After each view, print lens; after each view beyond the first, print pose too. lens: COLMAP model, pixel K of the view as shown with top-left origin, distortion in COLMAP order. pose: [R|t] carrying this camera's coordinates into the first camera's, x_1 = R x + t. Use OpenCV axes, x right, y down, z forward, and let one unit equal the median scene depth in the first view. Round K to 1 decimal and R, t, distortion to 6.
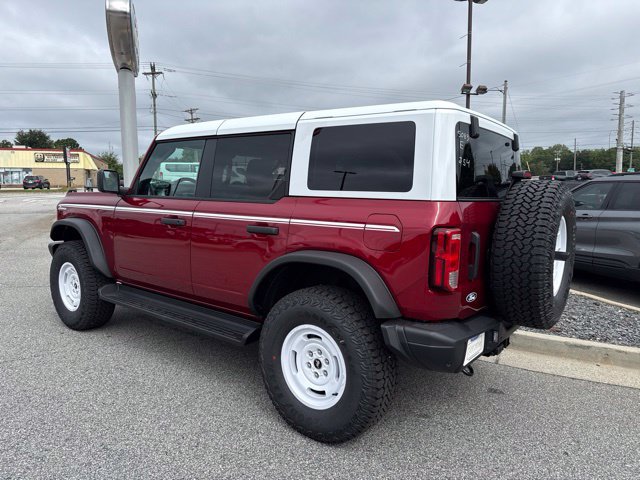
lens RADIAL K [[453.6, 0, 322.7], [0, 453.6, 239.2], [0, 0, 1]] dist [0.028333, -0.035067]
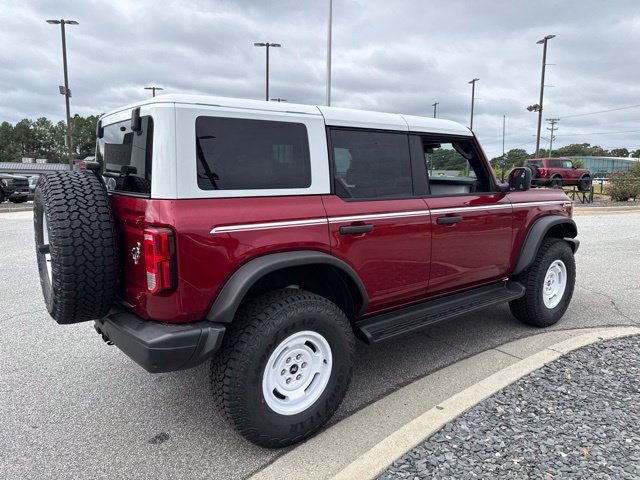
lens RADIAL K [[453.6, 0, 321.8], [0, 453.6, 233.4], [0, 0, 1]] dist [0.028333, -0.035067]
pose [[-0.254037, 0.110895, -0.960816, 0.849063], [-0.112186, 0.983322, 0.143154, -0.130968], [0.960666, 0.144157, -0.237359, 1.164024]]
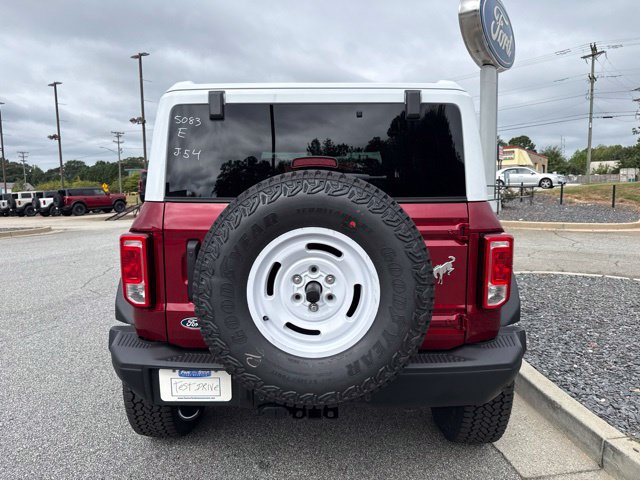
lens RADIAL K [[453.6, 0, 318.2], [0, 453.6, 235.9], [0, 0, 1]] dist [0.028333, -0.035067]
pose [[0.595125, 0.070208, -0.800561, 0.650904], [-0.066932, 0.997046, 0.037683, -0.041472], [0.800841, 0.031157, 0.598066, 0.419094]]
